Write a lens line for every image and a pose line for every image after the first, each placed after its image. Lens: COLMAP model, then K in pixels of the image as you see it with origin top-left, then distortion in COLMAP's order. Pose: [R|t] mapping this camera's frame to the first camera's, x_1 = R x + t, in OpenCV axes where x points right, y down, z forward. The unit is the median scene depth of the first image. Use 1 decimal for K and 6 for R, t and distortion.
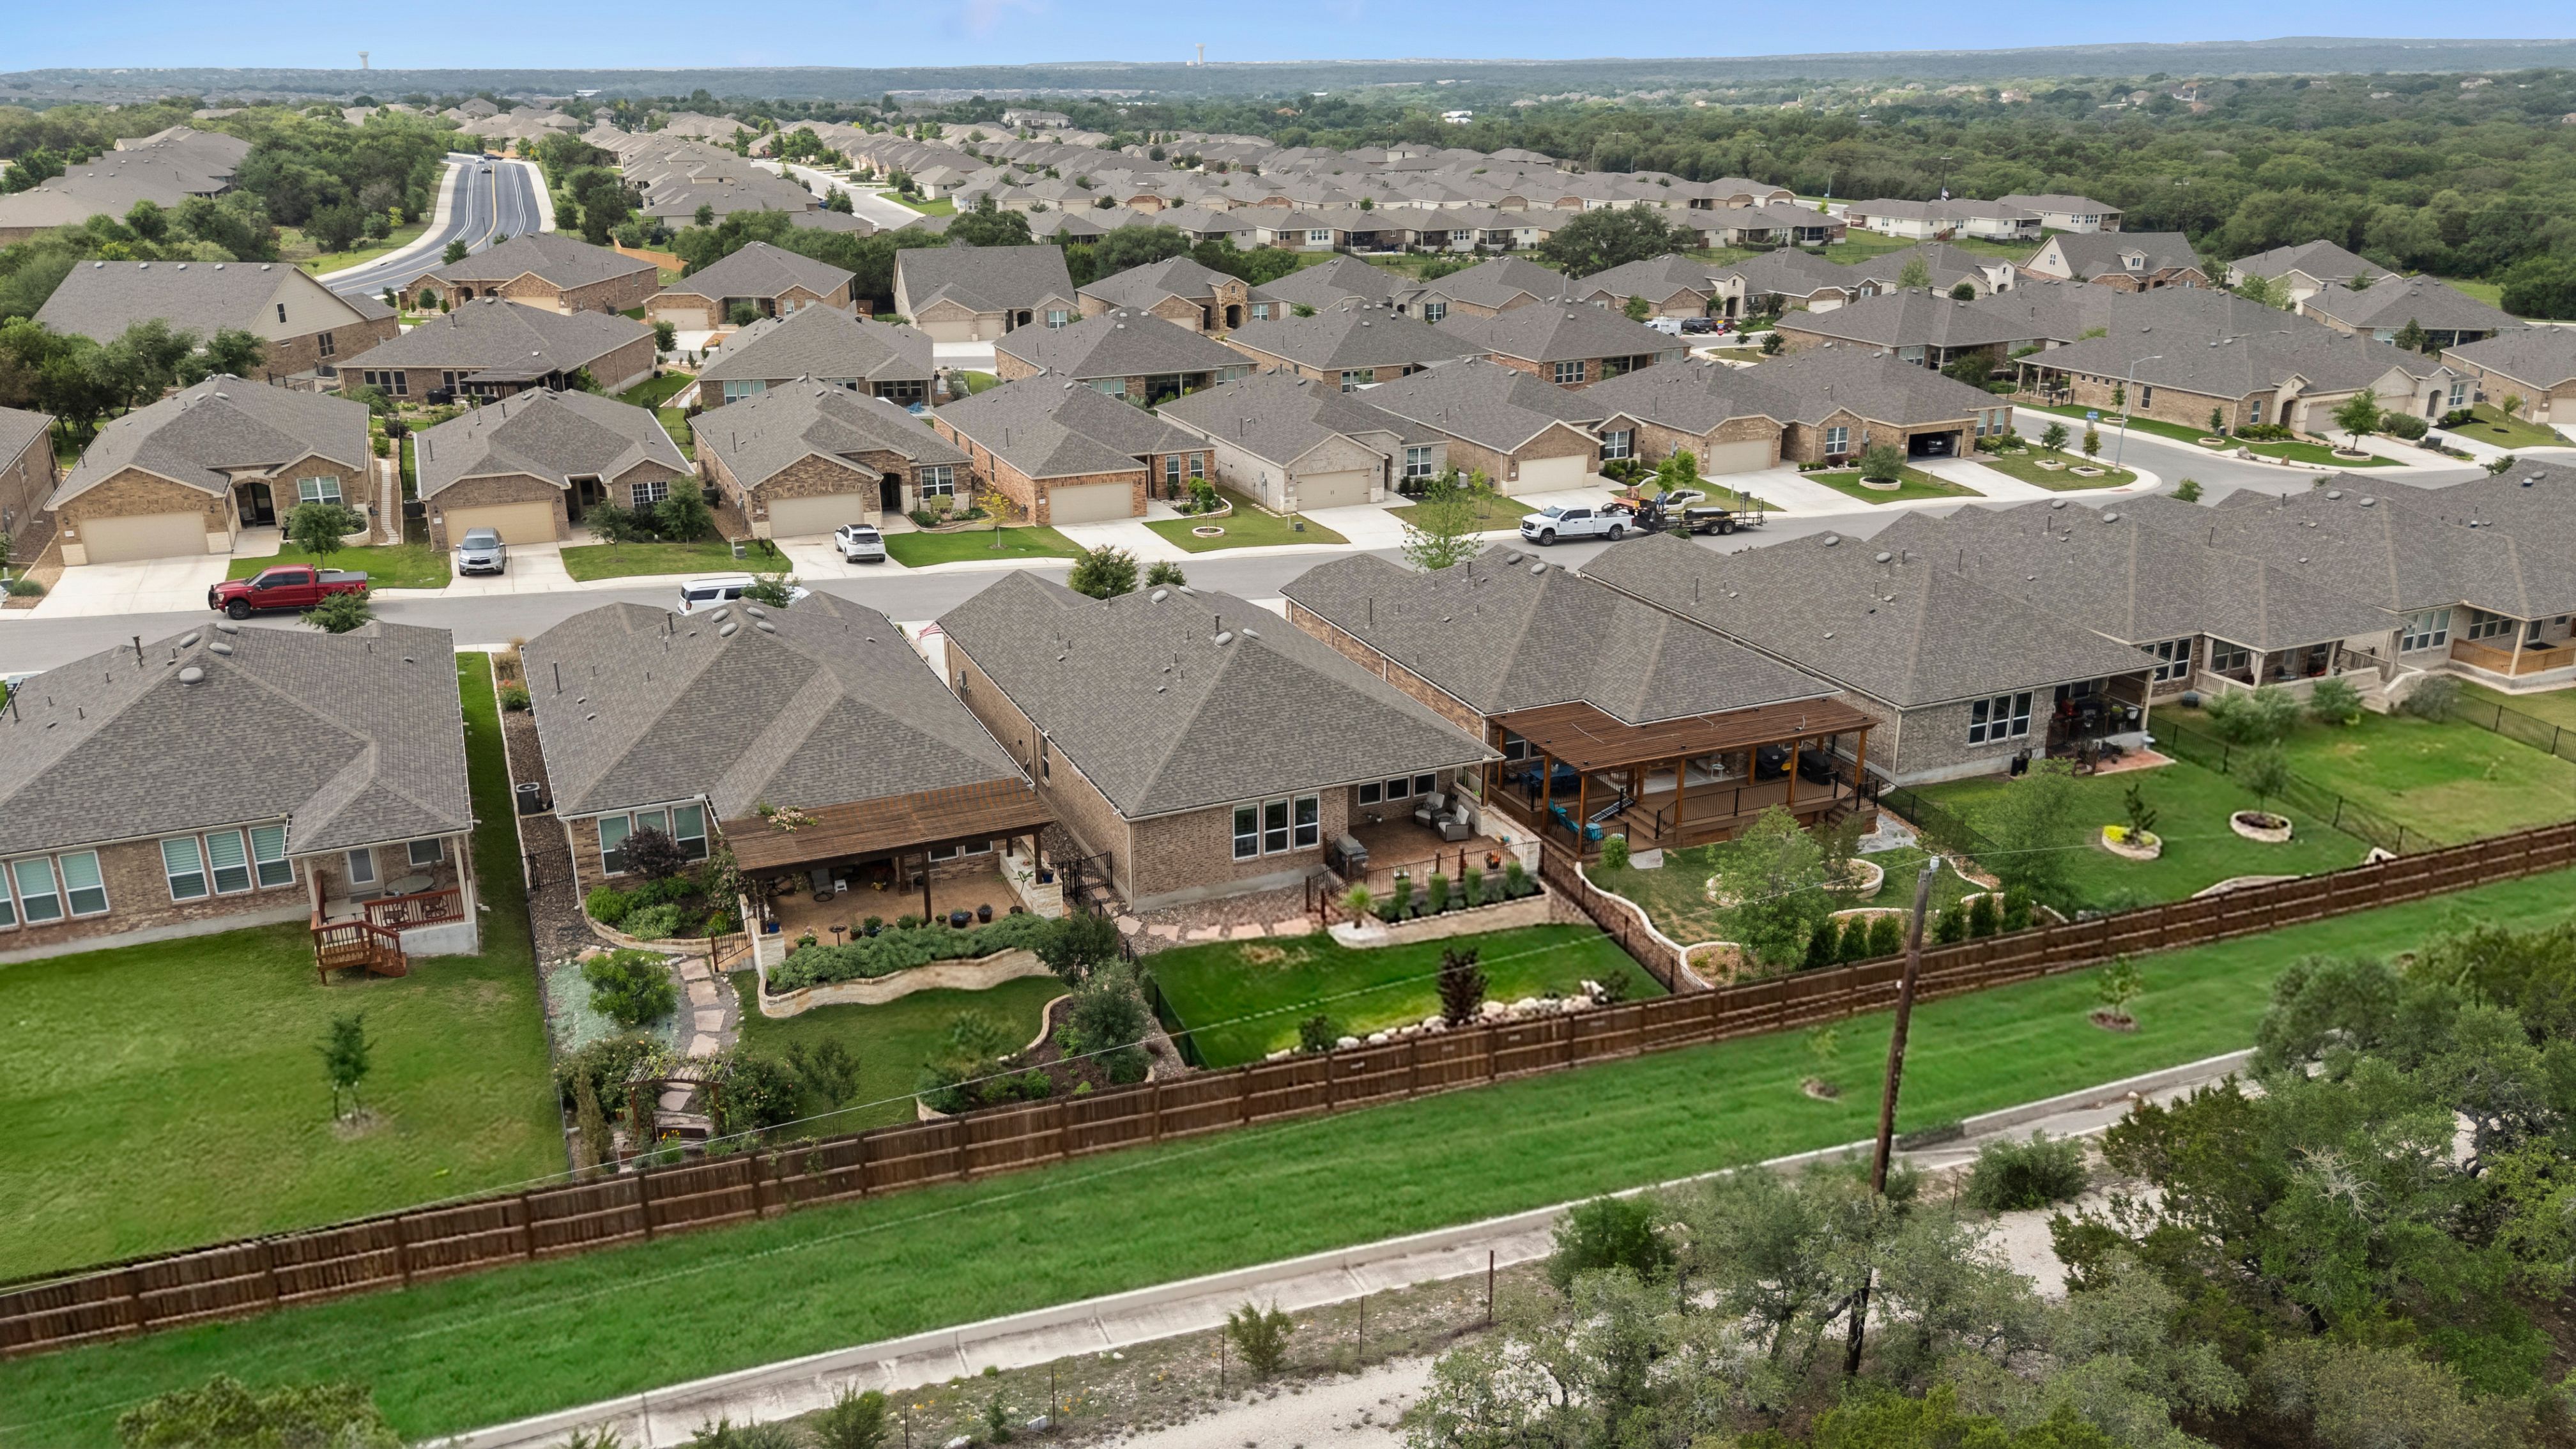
lens RADIAL K [[1888.2, 0, 1292.4], [0, 1888.2, 725.6], [0, 0, 1]] dist [0.082060, -0.091578]
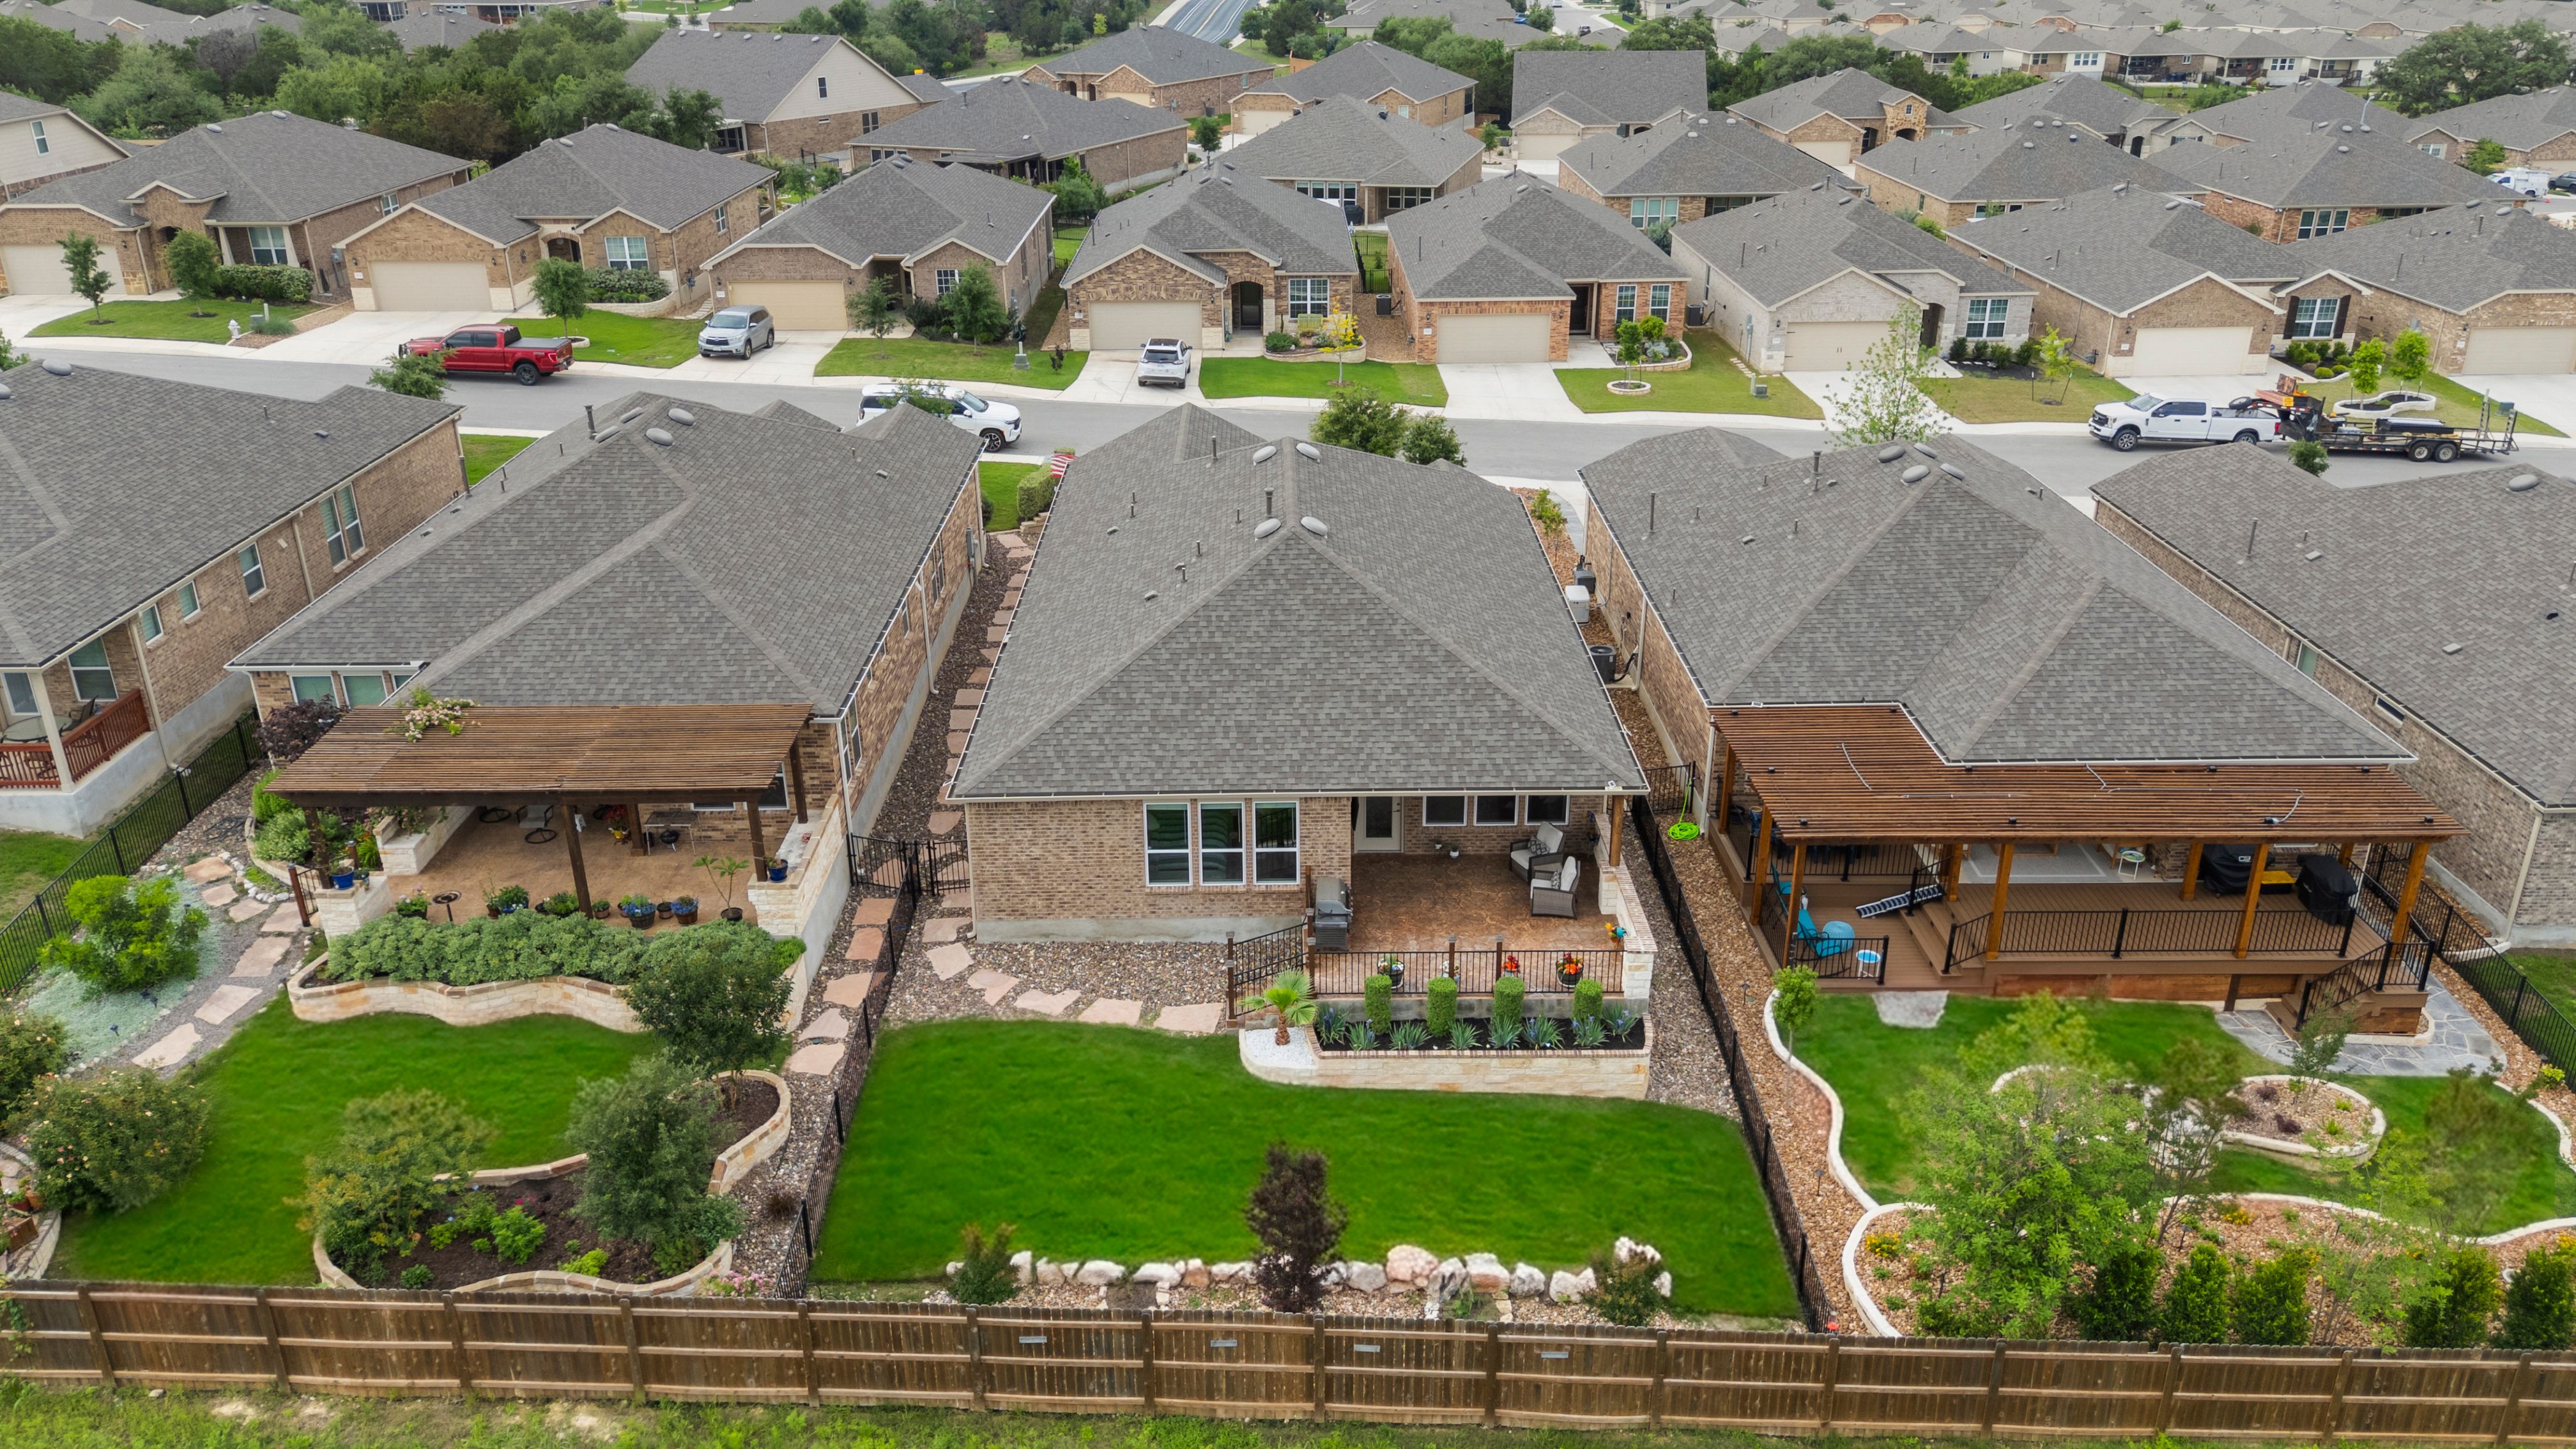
lens RADIAL K [[1888.2, 0, 1292.4], [0, 1888.2, 725.6], [0, 0, 1]] dist [0.082060, -0.091578]
pose [[0.918038, 0.153281, -0.365665, 0.143674], [-0.126915, 0.987331, 0.095242, -0.028369], [0.375631, -0.041027, 0.925861, 0.278766]]
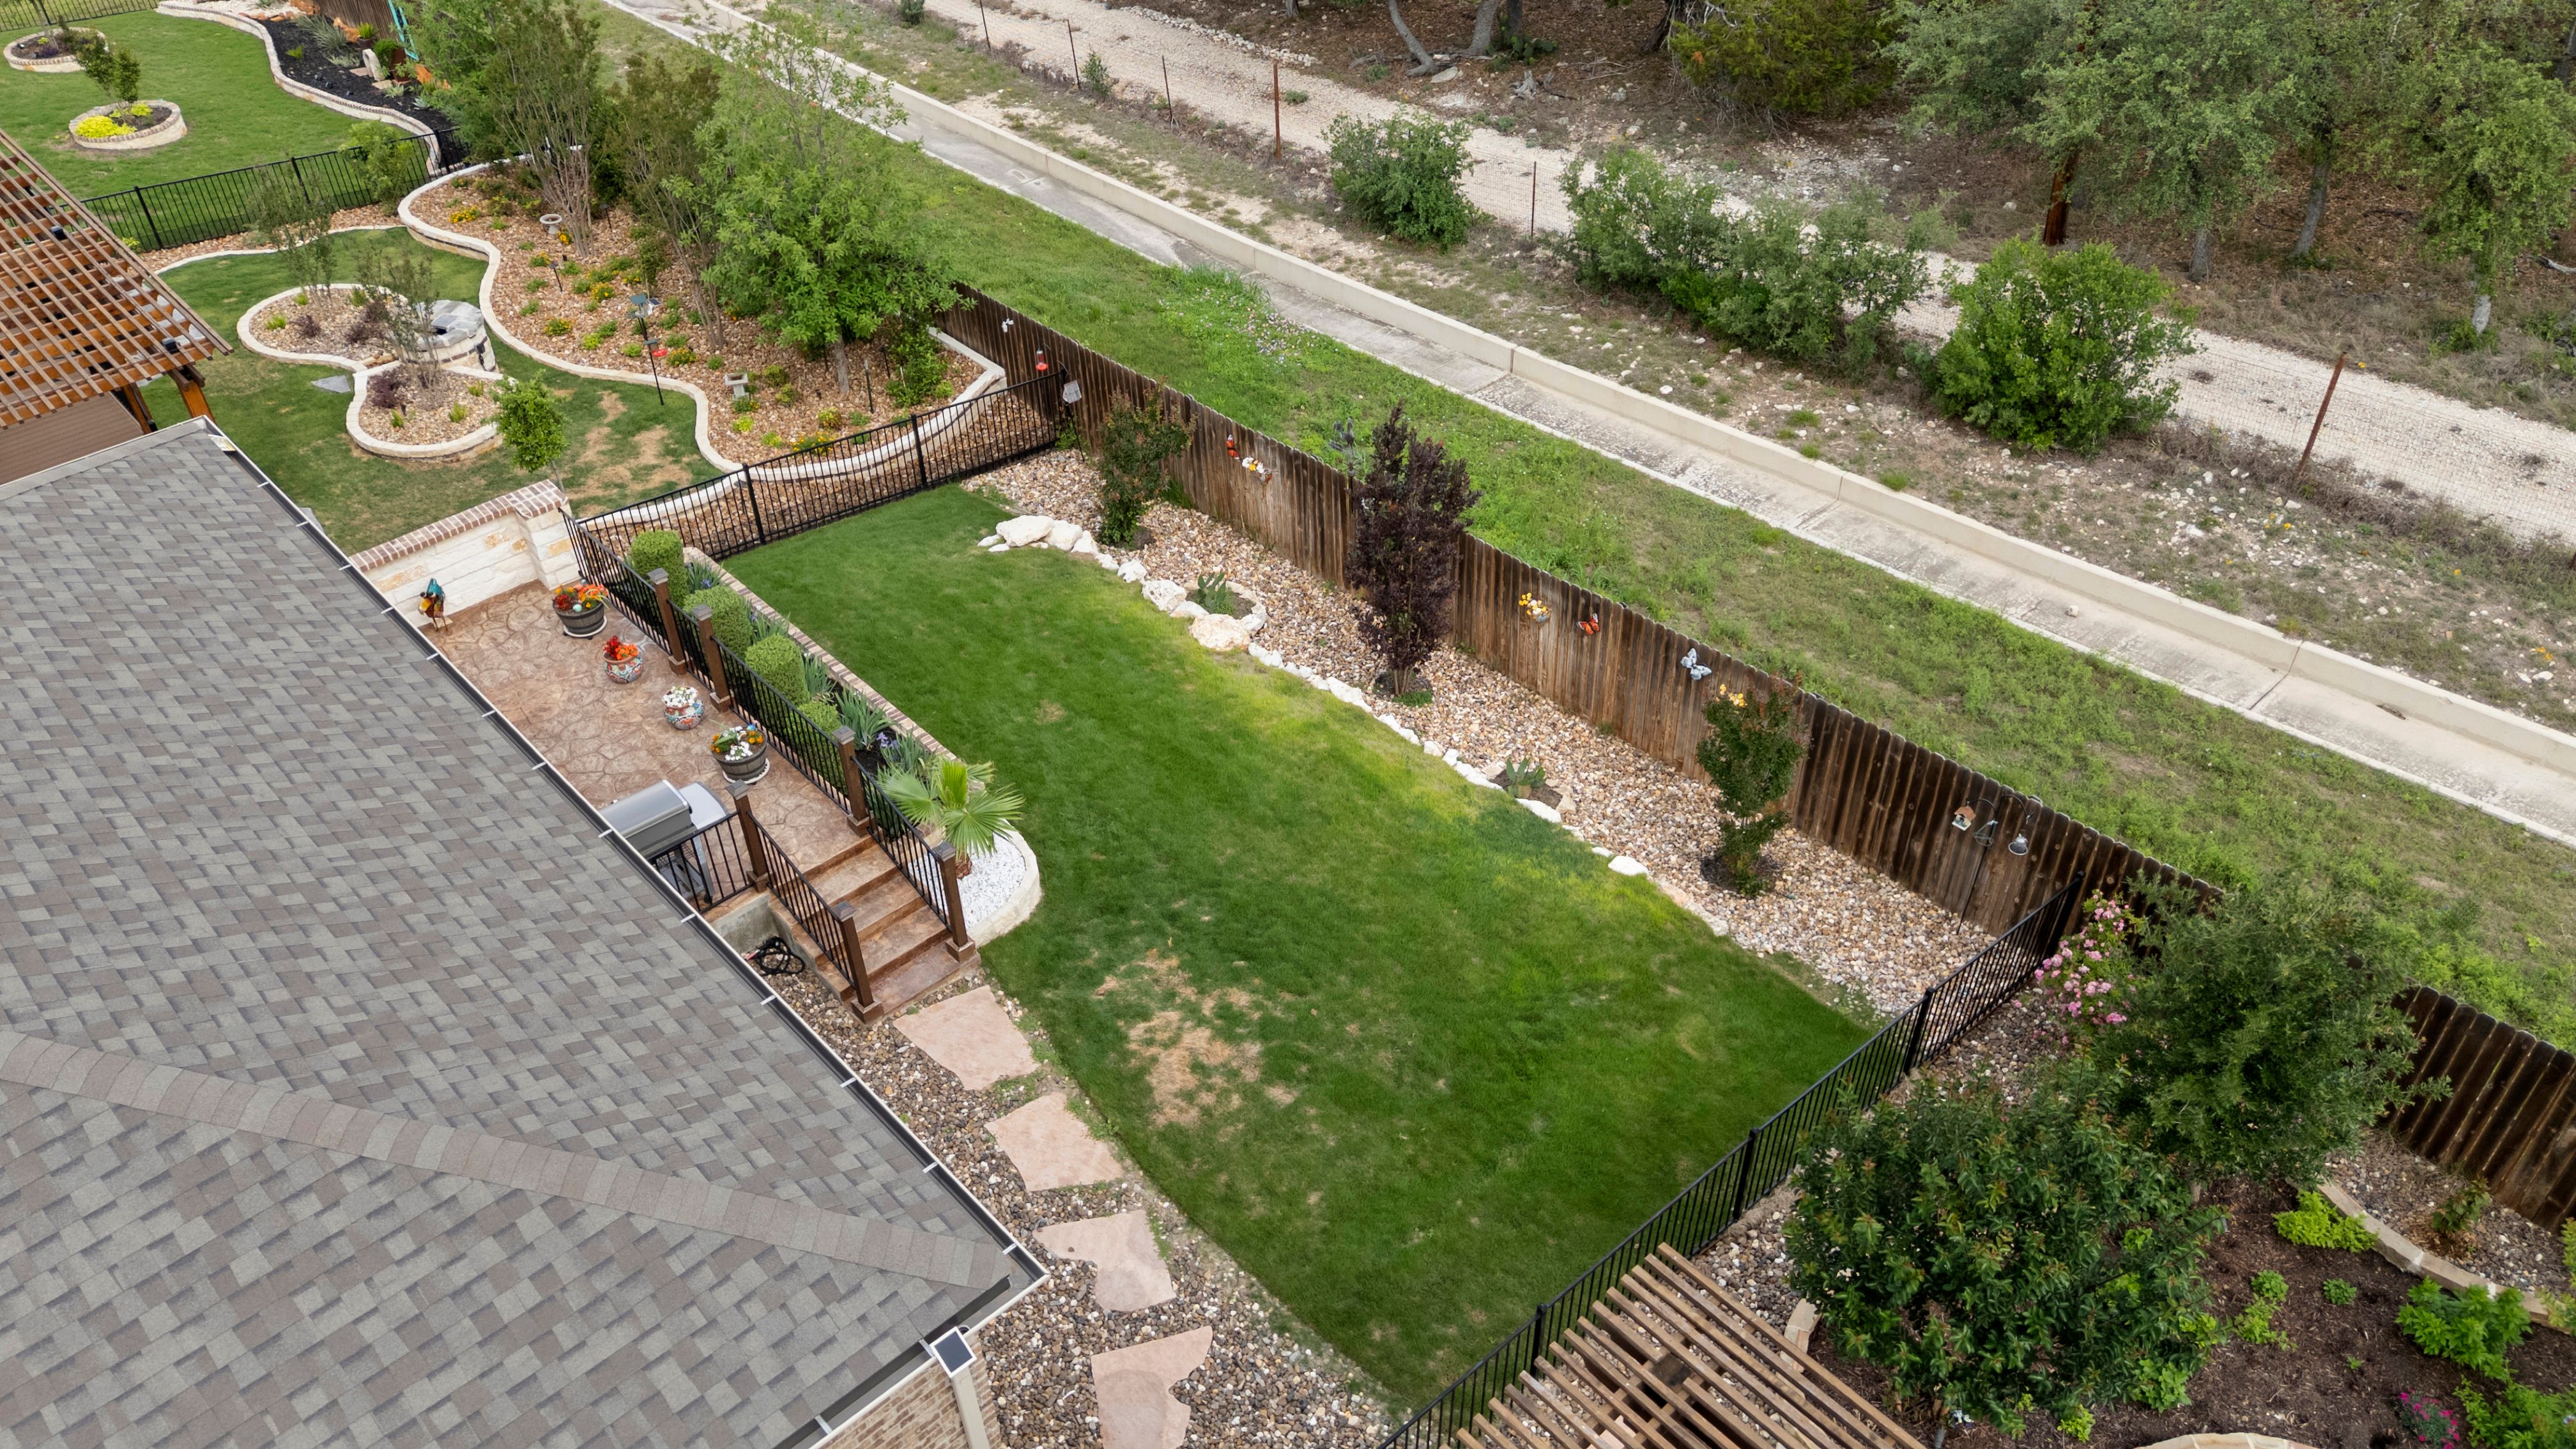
lens RADIAL K [[1885.6, 0, 1286.7], [0, 1885.6, 700.2], [0, 0, 1]] dist [0.084609, -0.091808]
pose [[-0.322083, -0.592058, 0.738735, -0.120155], [0.332882, 0.659664, 0.673820, -0.064368], [-0.886257, 0.462938, -0.015381, 0.570602]]
